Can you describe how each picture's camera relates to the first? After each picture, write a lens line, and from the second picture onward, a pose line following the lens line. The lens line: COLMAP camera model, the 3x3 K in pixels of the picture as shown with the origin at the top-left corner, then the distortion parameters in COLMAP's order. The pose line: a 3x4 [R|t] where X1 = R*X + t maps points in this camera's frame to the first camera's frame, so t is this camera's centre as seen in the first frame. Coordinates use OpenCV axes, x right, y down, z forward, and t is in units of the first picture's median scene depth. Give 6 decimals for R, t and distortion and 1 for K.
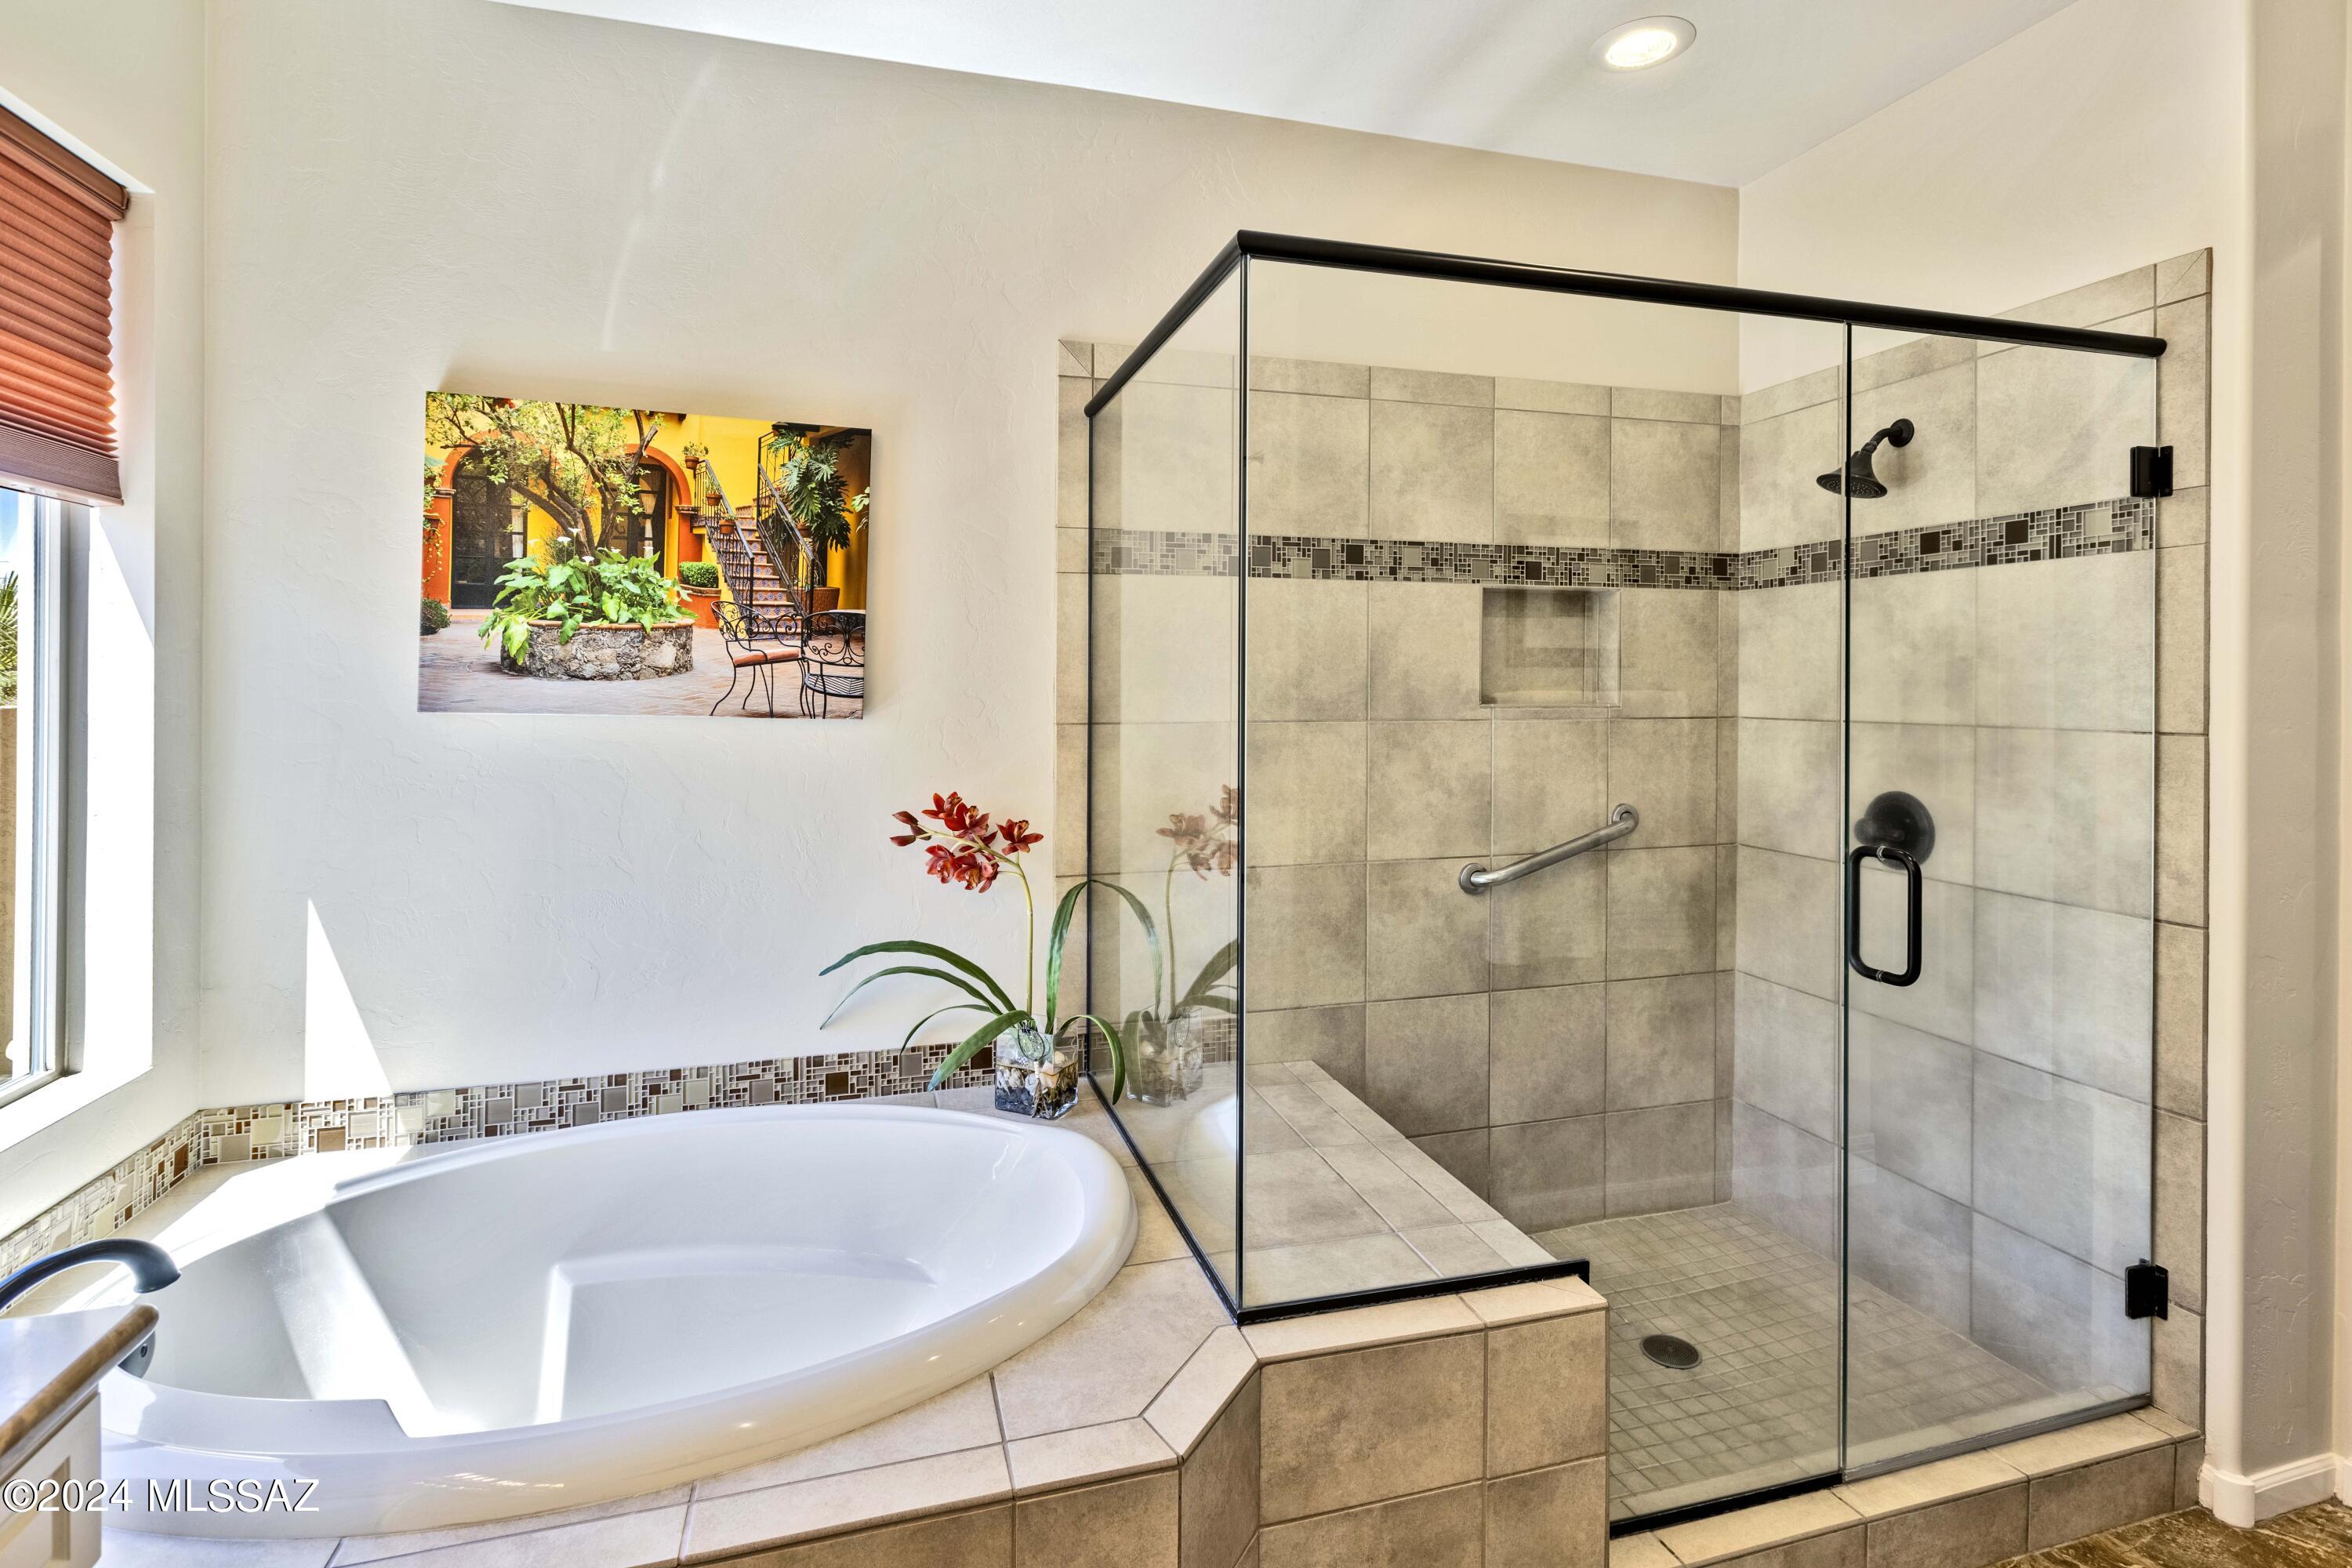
lens RADIAL K [[1118.7, 0, 1176.5], [0, 1118.7, 679.1], [0, 0, 1]] dist [0.003079, 0.000405]
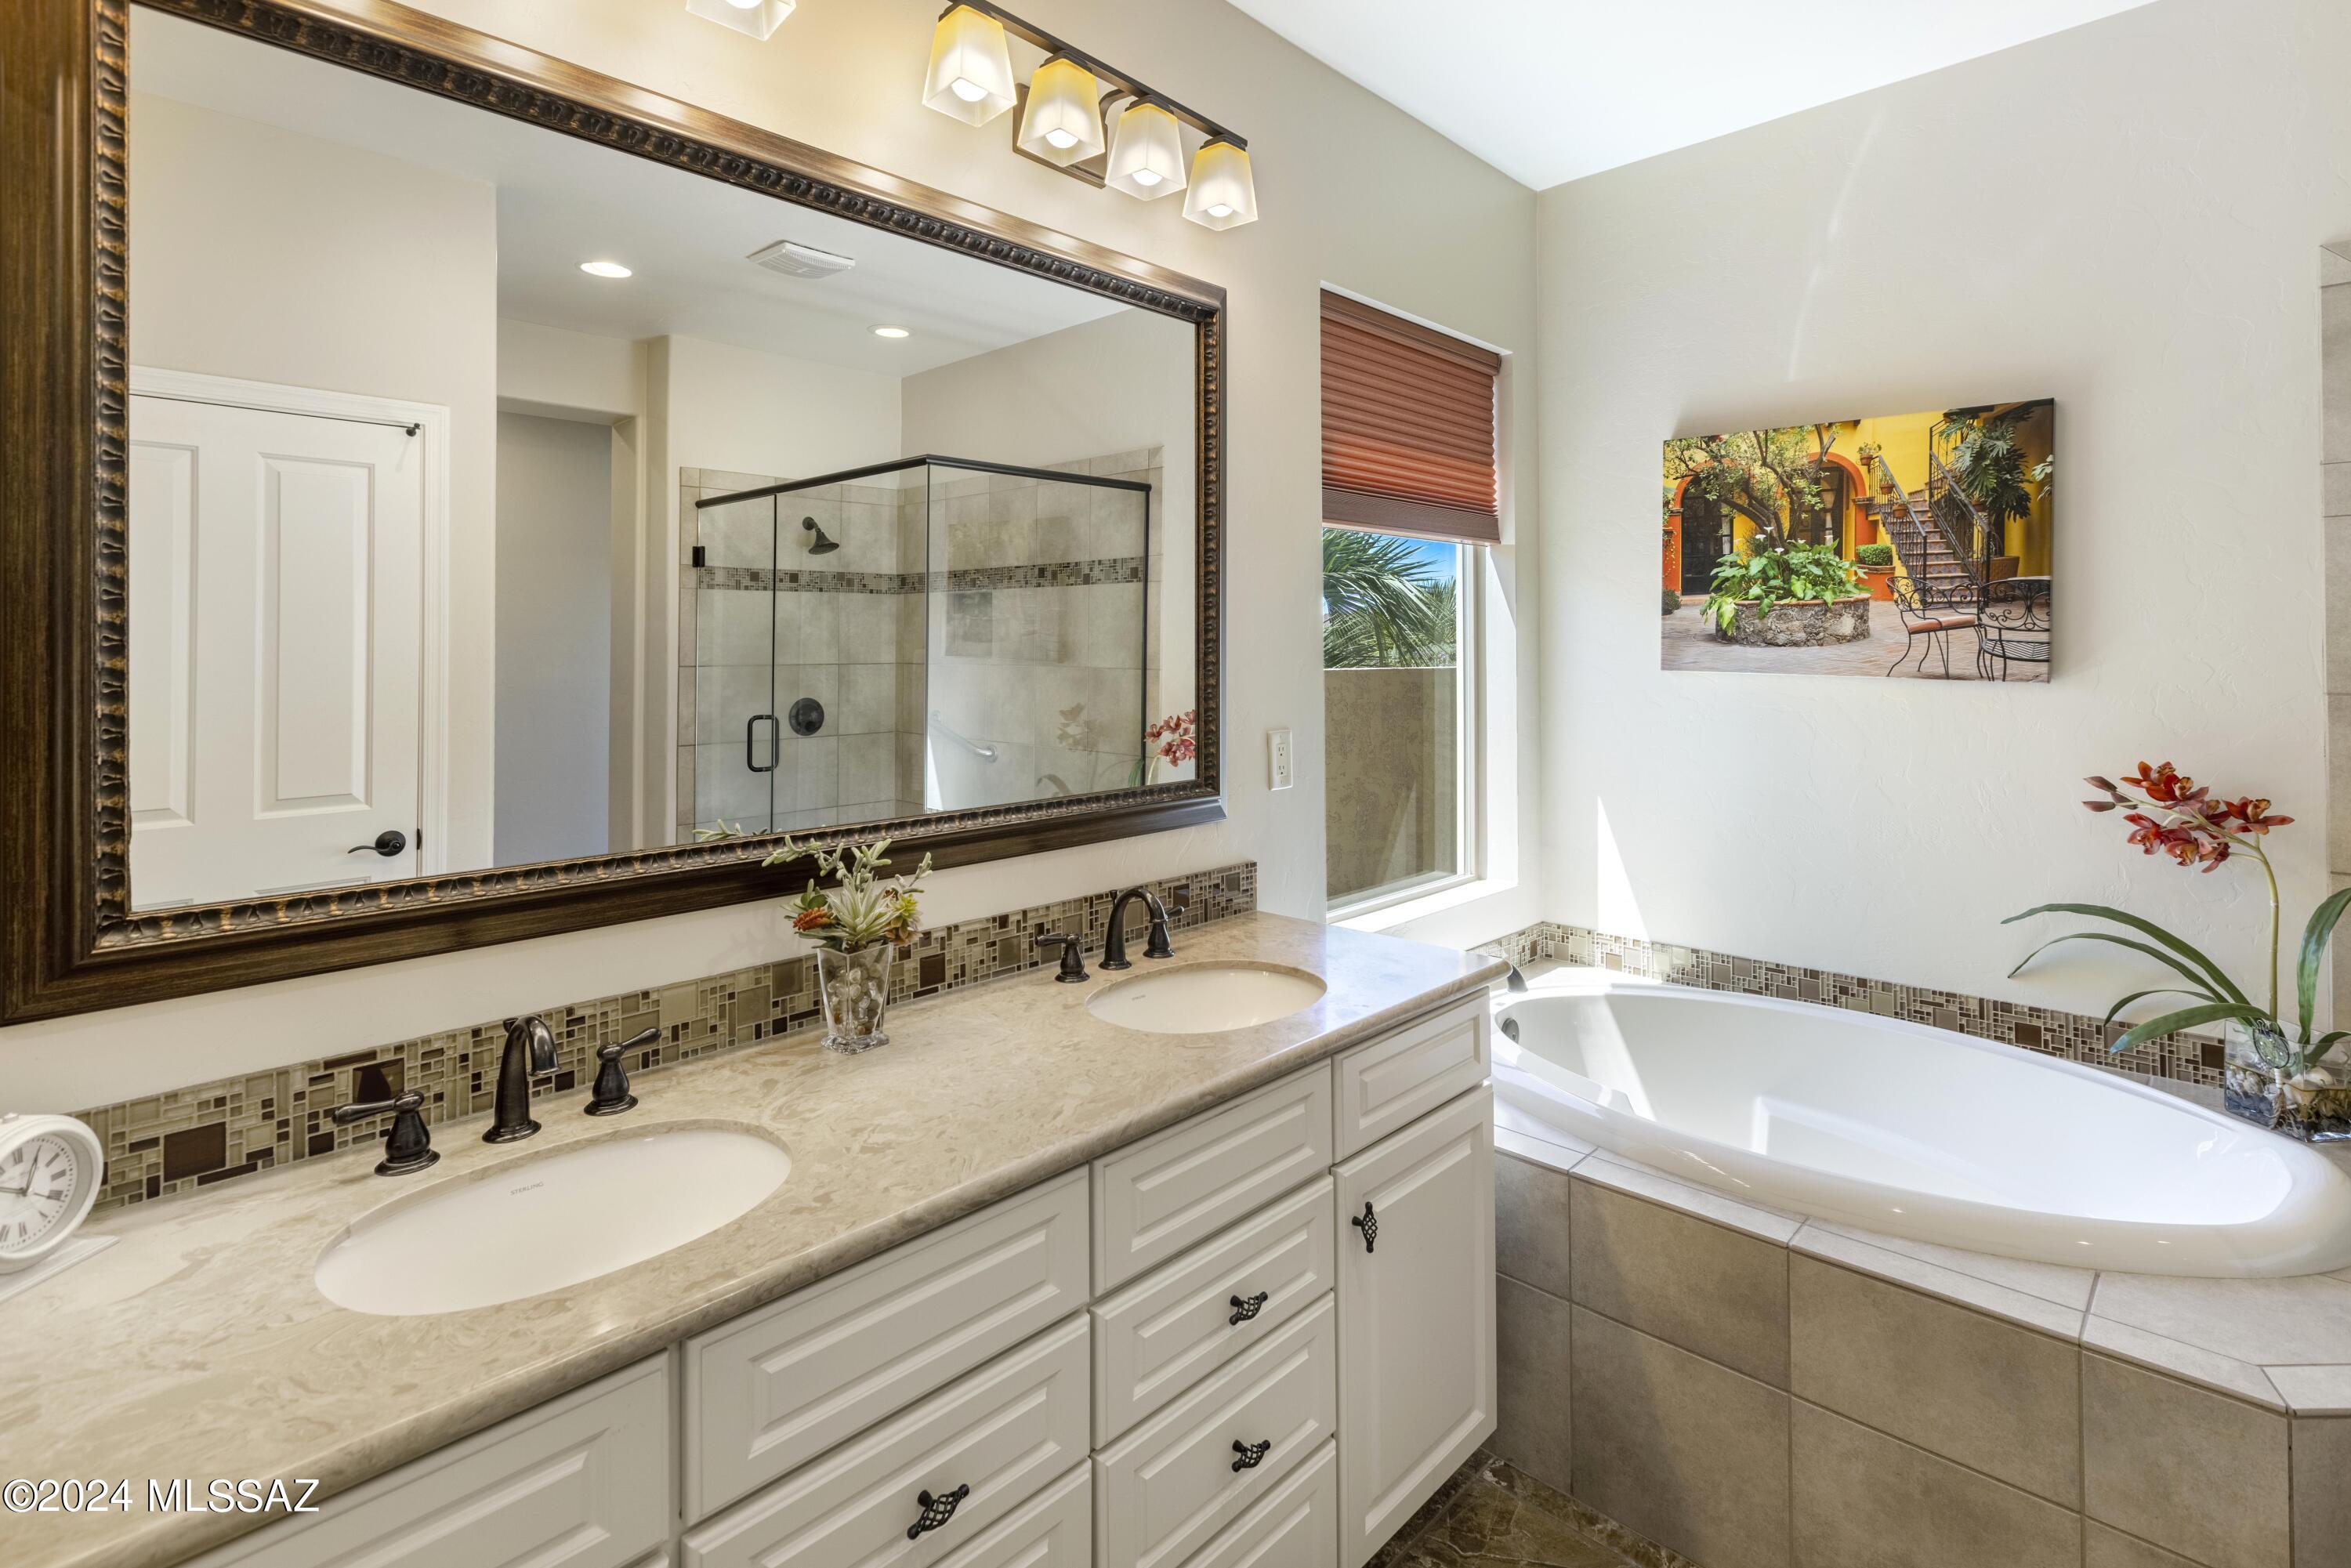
lens RADIAL K [[1119.3, 0, 1165.2], [0, 1119.3, 632.1], [0, 0, 1]] dist [0.000807, 0.000198]
pose [[0.492462, -0.019234, -0.870121, 0.222333], [0.007626, 0.999813, -0.017785, 0.001766], [0.870301, 0.002123, 0.492516, -0.215010]]
